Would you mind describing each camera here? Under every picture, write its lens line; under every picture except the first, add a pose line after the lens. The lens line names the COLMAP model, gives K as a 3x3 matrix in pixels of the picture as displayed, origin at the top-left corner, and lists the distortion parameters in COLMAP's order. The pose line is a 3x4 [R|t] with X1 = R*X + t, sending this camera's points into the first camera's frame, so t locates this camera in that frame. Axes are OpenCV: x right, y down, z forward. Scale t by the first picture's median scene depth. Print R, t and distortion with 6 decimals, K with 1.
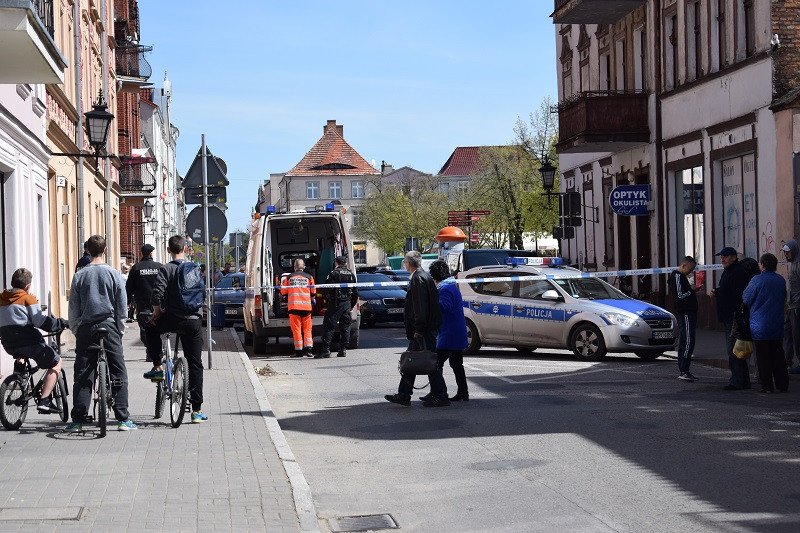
lens RADIAL K [[1821.0, 0, 400.0], [0, 1821.0, 266.5], [0, 0, 1]] dist [-0.078179, 0.020531]
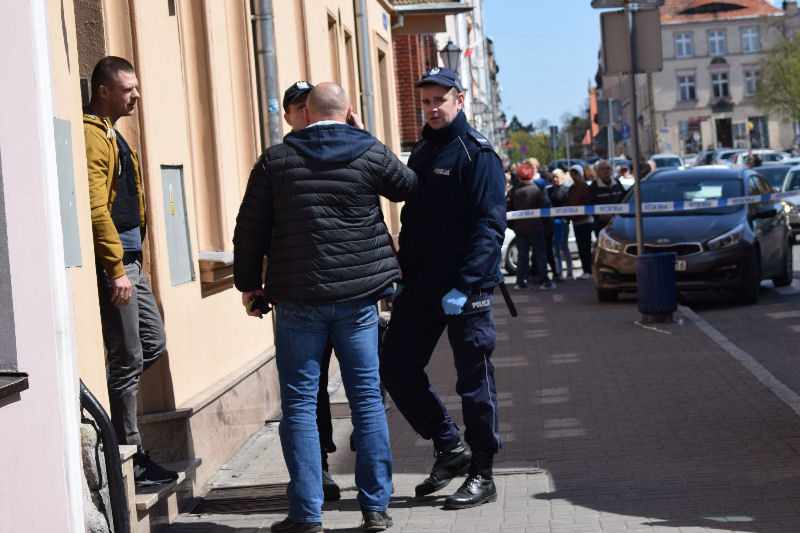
lens RADIAL K [[1416.8, 0, 400.0], [0, 1416.8, 266.5], [0, 0, 1]] dist [-0.008204, -0.016334]
pose [[0.985089, -0.041560, -0.166948, -0.076117], [0.052893, 0.996546, 0.064017, 0.001447], [0.163711, -0.071893, 0.983885, 0.514673]]
